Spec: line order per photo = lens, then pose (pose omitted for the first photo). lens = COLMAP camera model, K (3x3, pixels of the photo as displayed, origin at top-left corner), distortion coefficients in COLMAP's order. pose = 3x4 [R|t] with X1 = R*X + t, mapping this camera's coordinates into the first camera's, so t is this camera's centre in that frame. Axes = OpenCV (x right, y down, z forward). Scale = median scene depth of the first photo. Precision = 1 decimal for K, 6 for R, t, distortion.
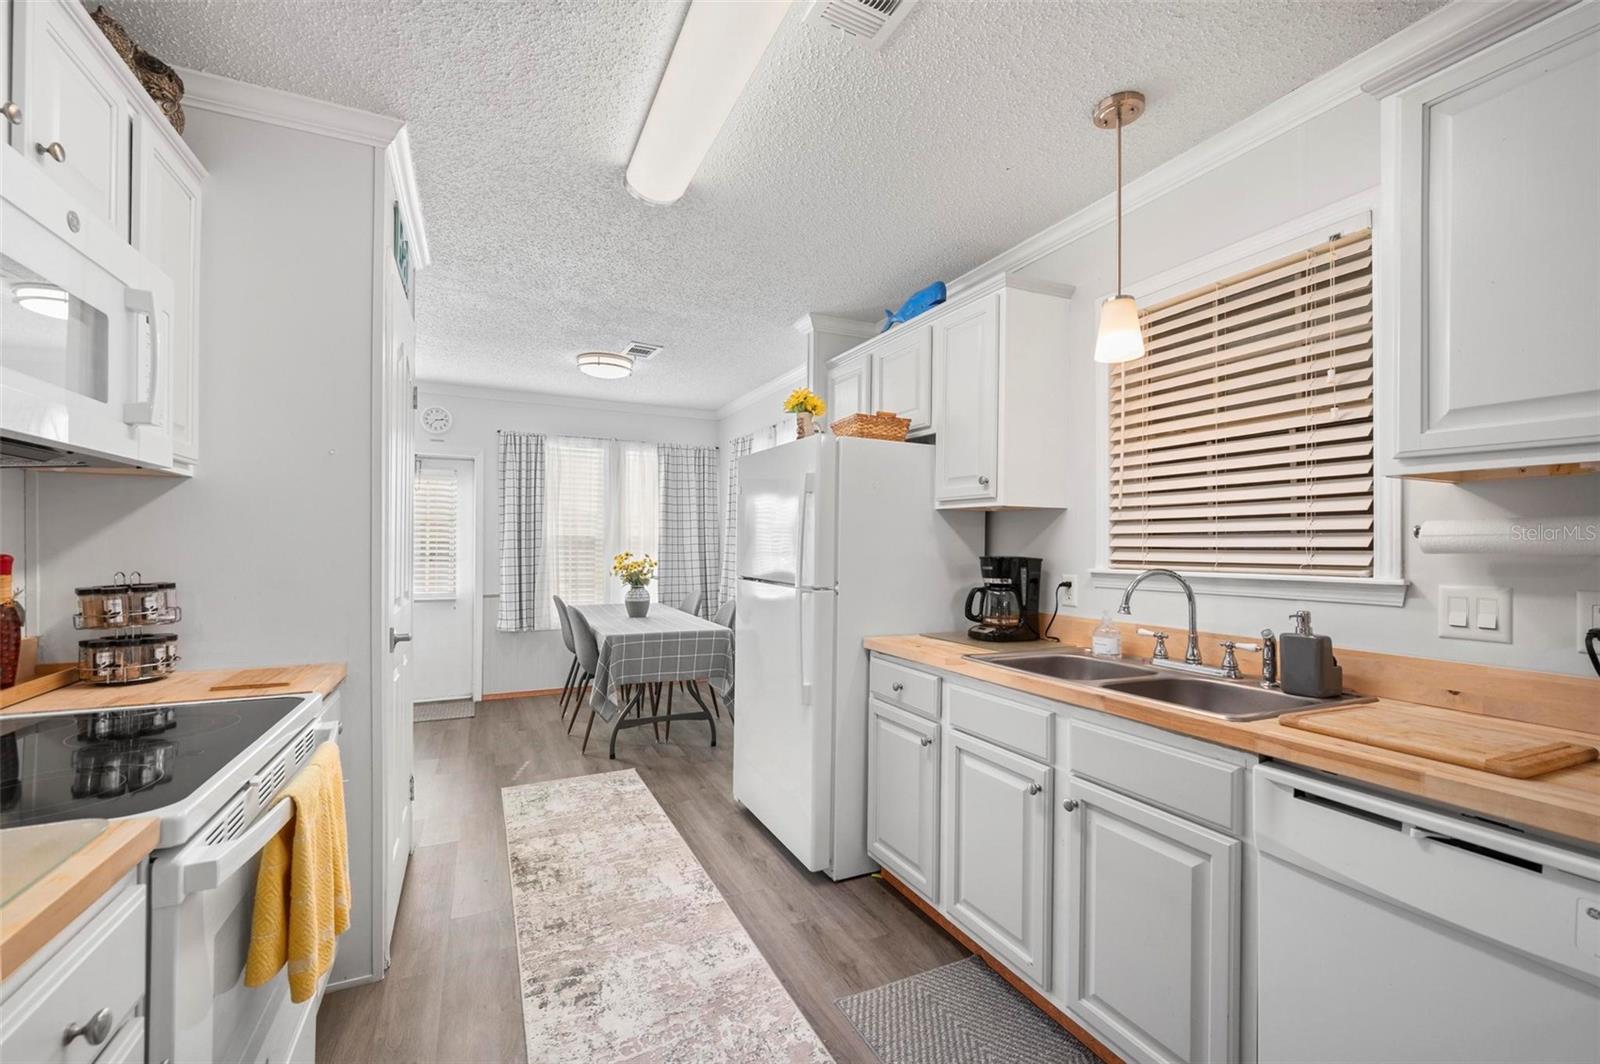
lens RADIAL K [[658.6, 0, 795.8], [0, 658.6, 545.1], [0, 0, 1]] dist [0.000968, 0.000040]
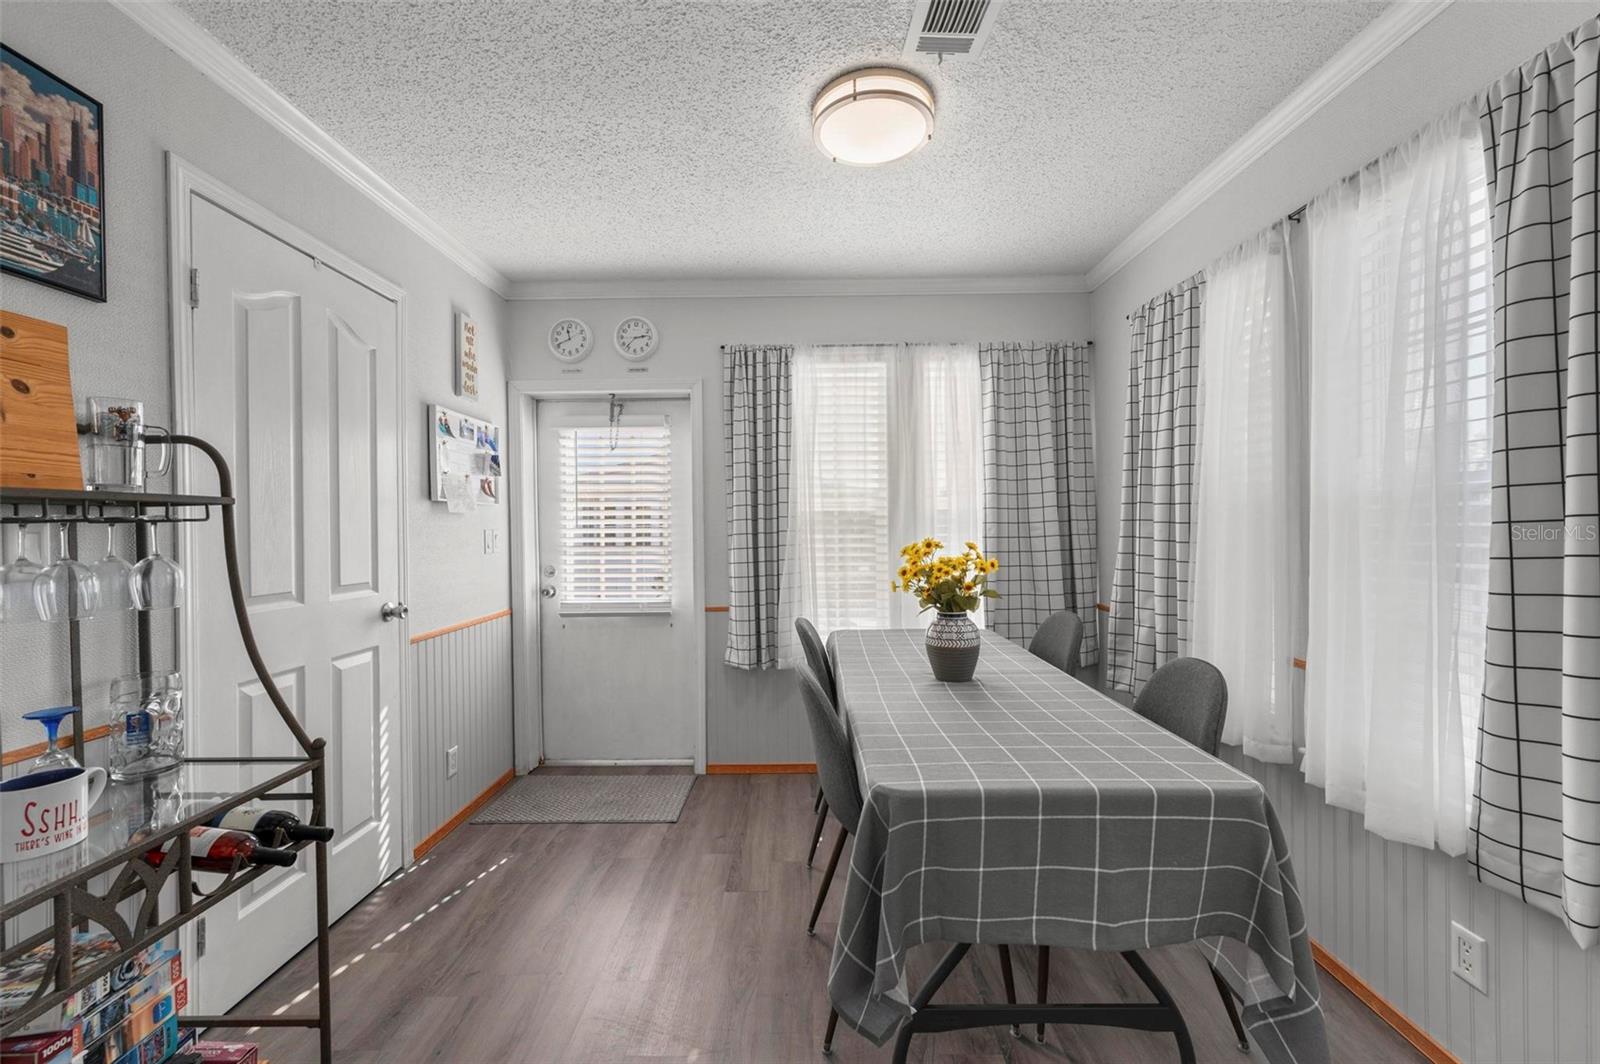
lens RADIAL K [[636.0, 0, 795.0], [0, 636.0, 536.3], [0, 0, 1]] dist [0.001111, 0.000035]
pose [[0.897758, -0.010707, -0.440358, -0.258152], [0.016685, 0.999814, 0.009705, 0.005259], [0.440172, -0.016060, 0.897770, 1.002995]]
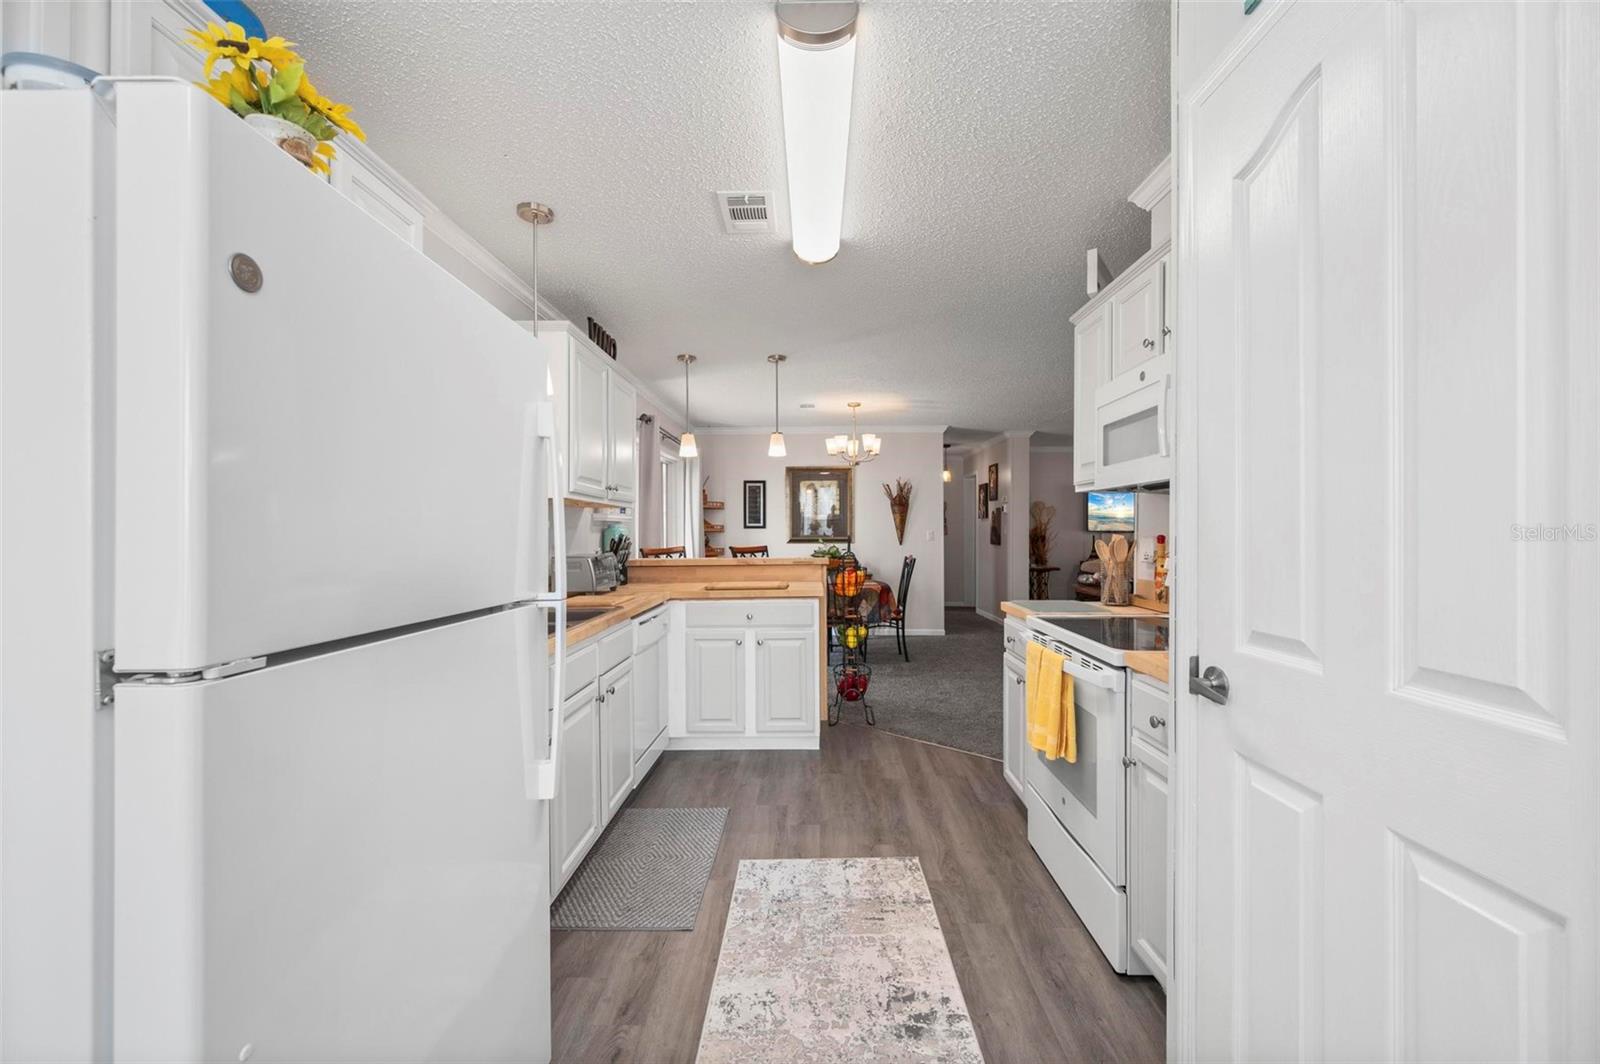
lens RADIAL K [[632.6, 0, 809.0], [0, 632.6, 535.2], [0, 0, 1]] dist [-0.000168, -0.000018]
pose [[-0.899221, -0.005149, 0.437464, -0.429898], [-0.002477, 0.999975, 0.006679, 0.003889], [-0.437487, 0.004922, -0.899211, 1.364145]]
